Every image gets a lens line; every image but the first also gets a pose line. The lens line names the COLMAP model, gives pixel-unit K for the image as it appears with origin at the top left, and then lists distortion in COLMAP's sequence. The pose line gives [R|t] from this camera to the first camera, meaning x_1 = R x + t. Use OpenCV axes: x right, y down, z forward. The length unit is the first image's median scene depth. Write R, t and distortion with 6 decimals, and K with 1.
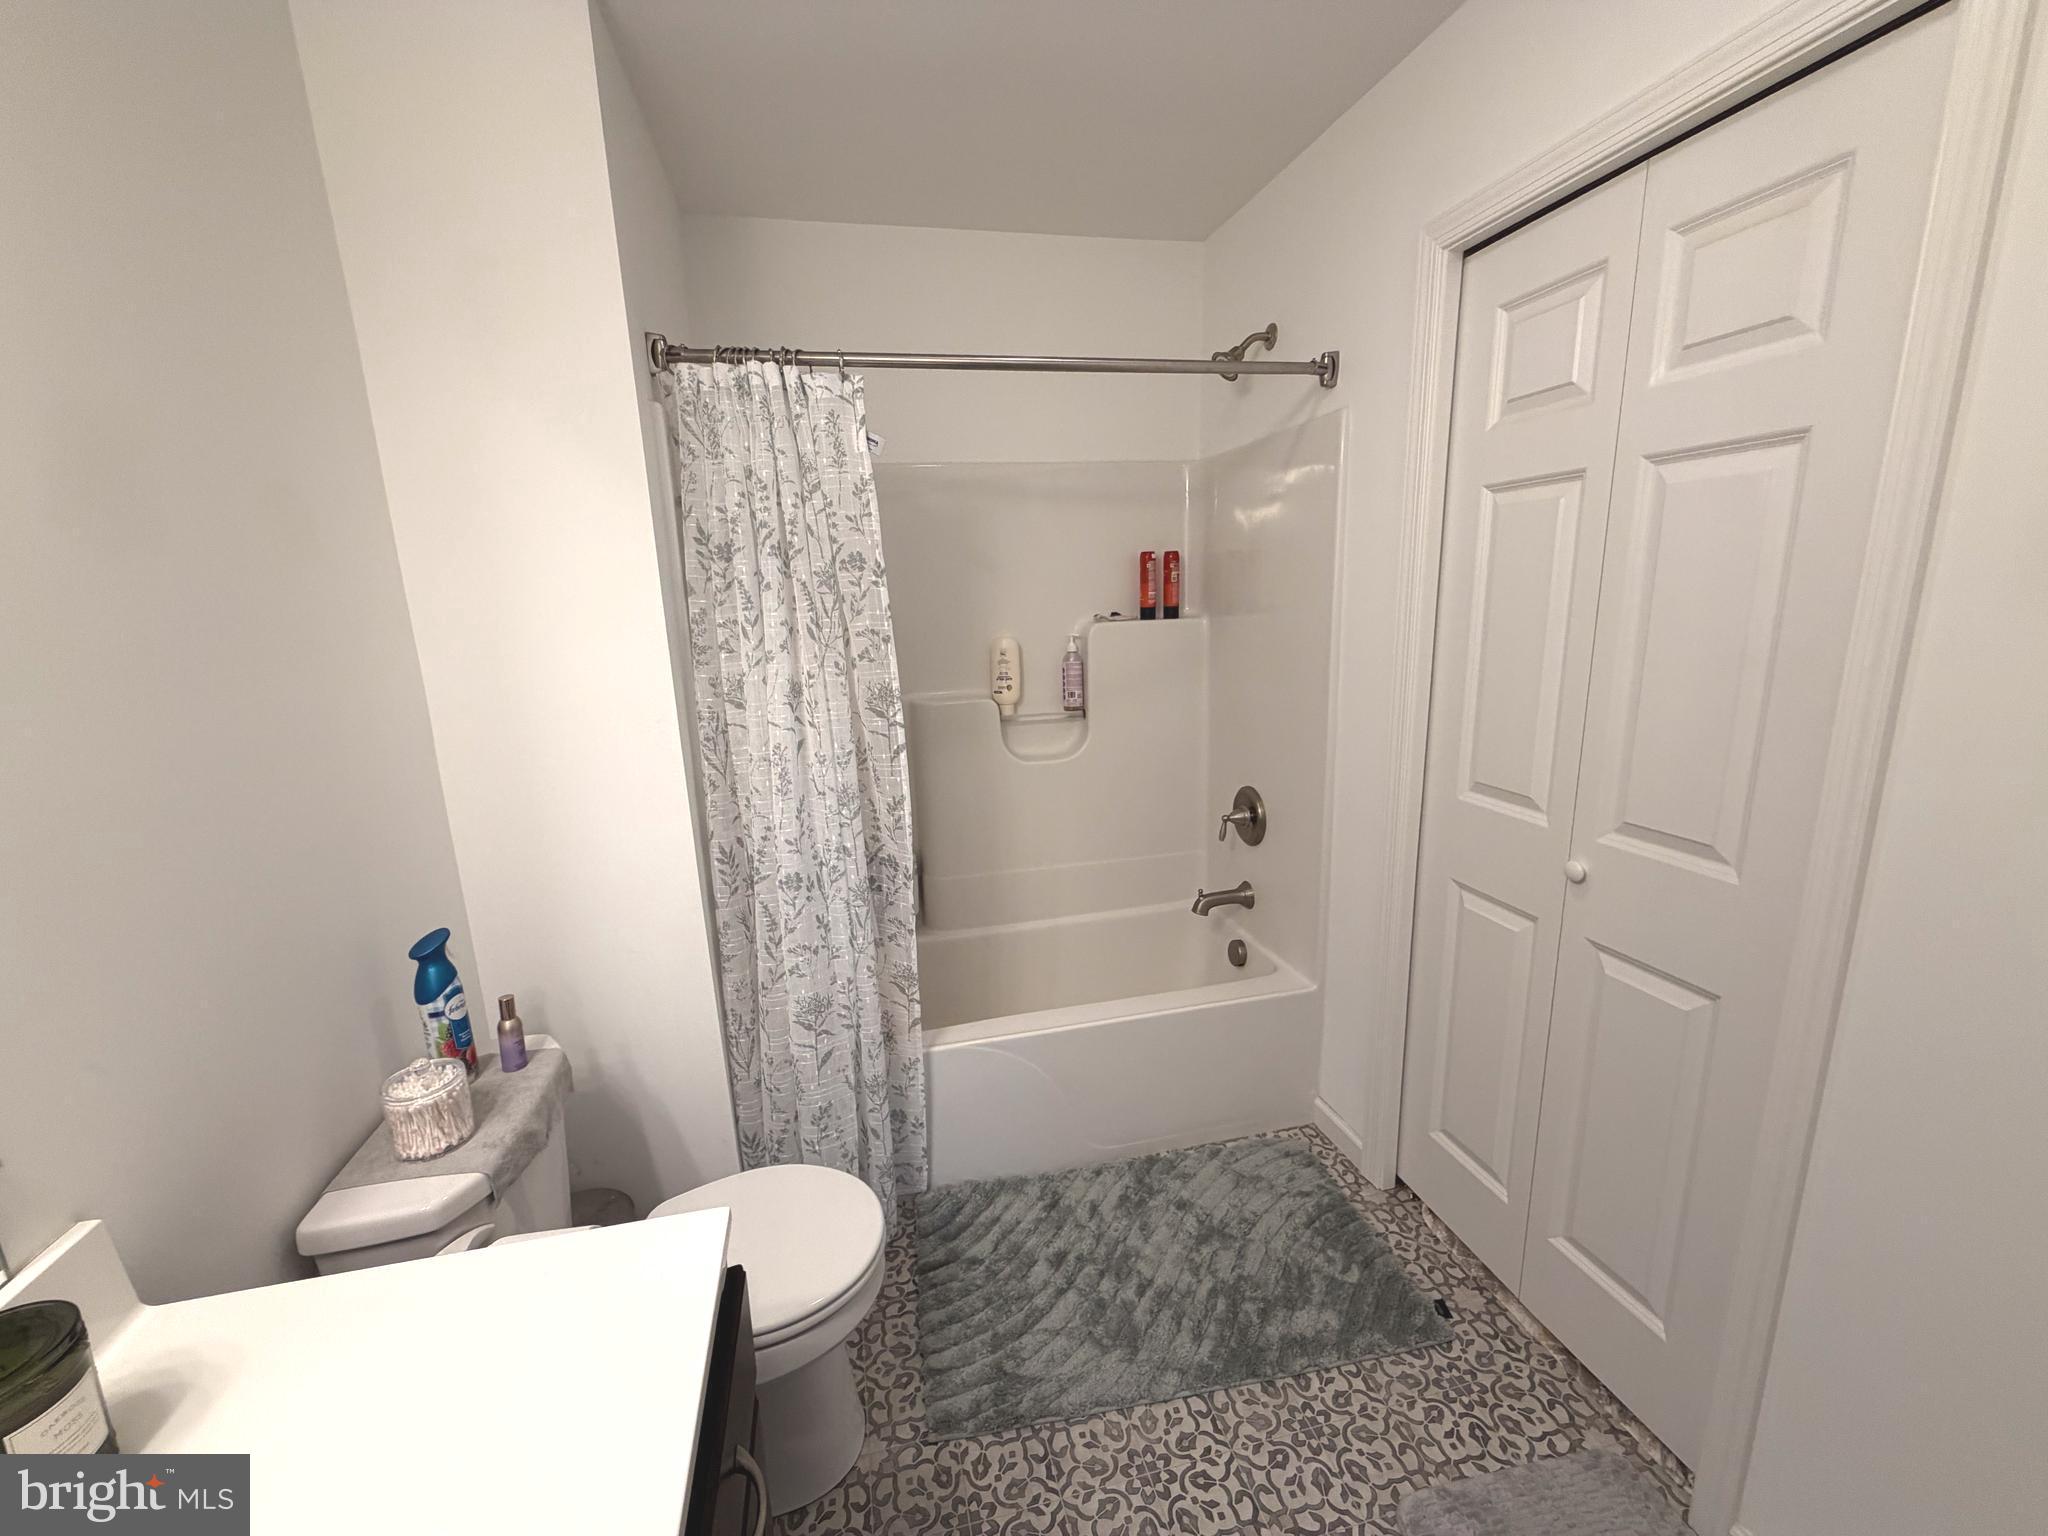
lens RADIAL K [[812.7, 0, 1031.5], [0, 812.7, 770.1], [0, 0, 1]] dist [-0.002947, 0.000401]
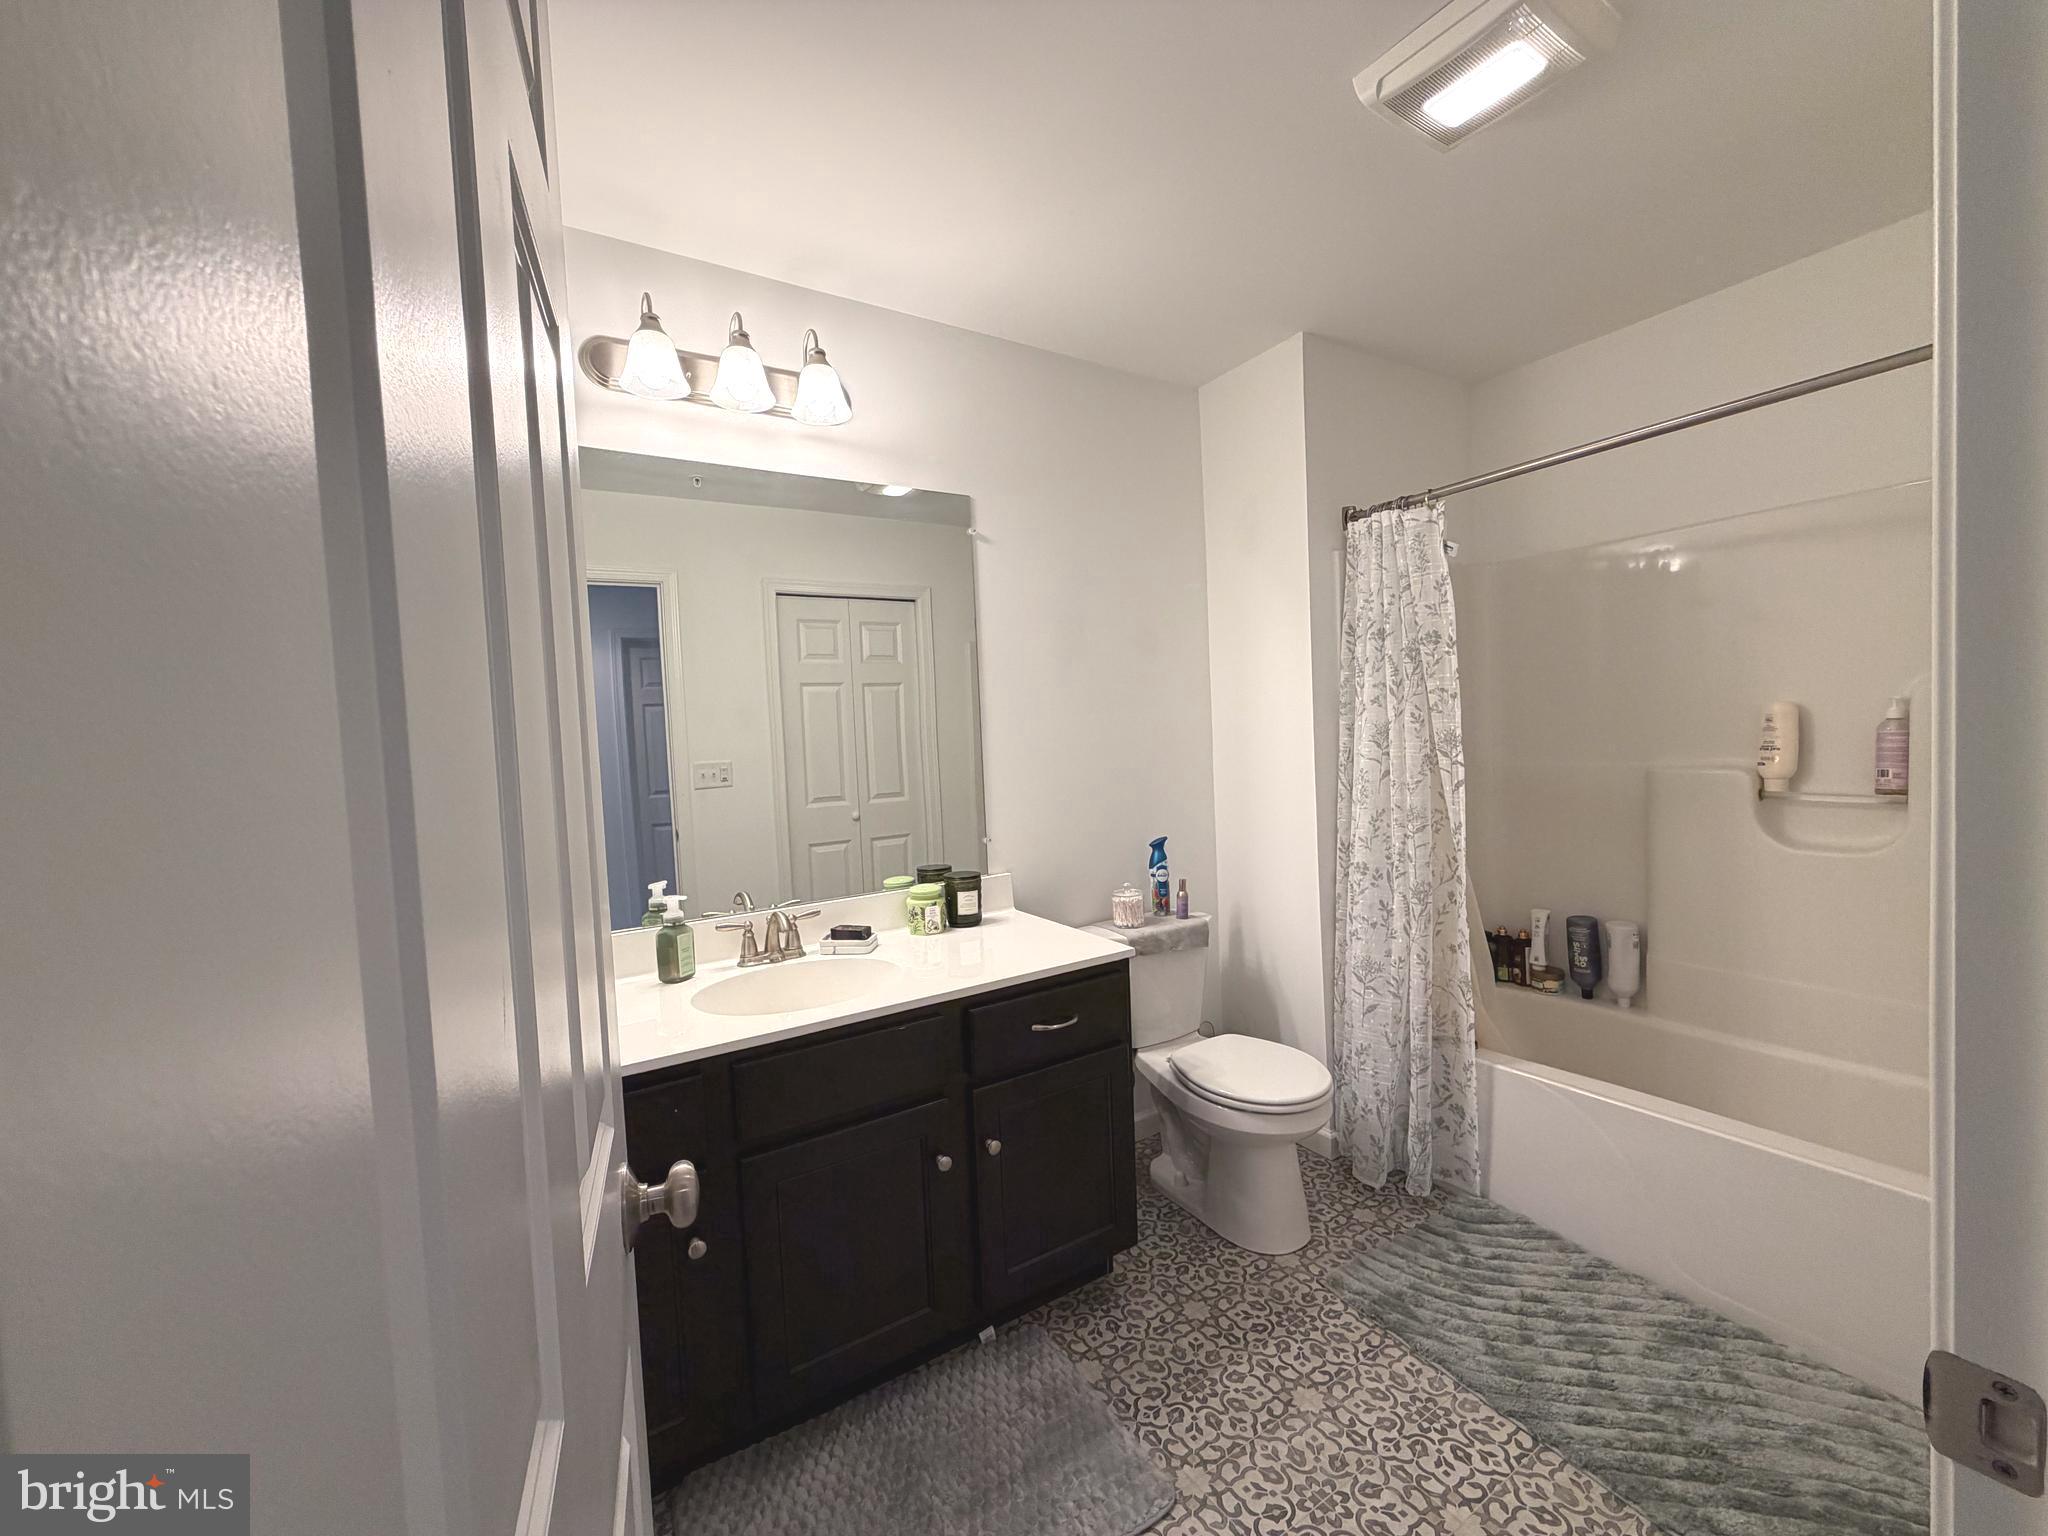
lens RADIAL K [[812.7, 0, 1022.1], [0, 812.7, 764.7], [0, 0, 1]] dist [-0.002947, 0.000401]
pose [[0.336097, 0.060177, -0.939903, 0.808678], [-0.167916, 0.985797, 0.003071, 0.056093], [0.926738, 0.156792, 0.341428, -0.043264]]
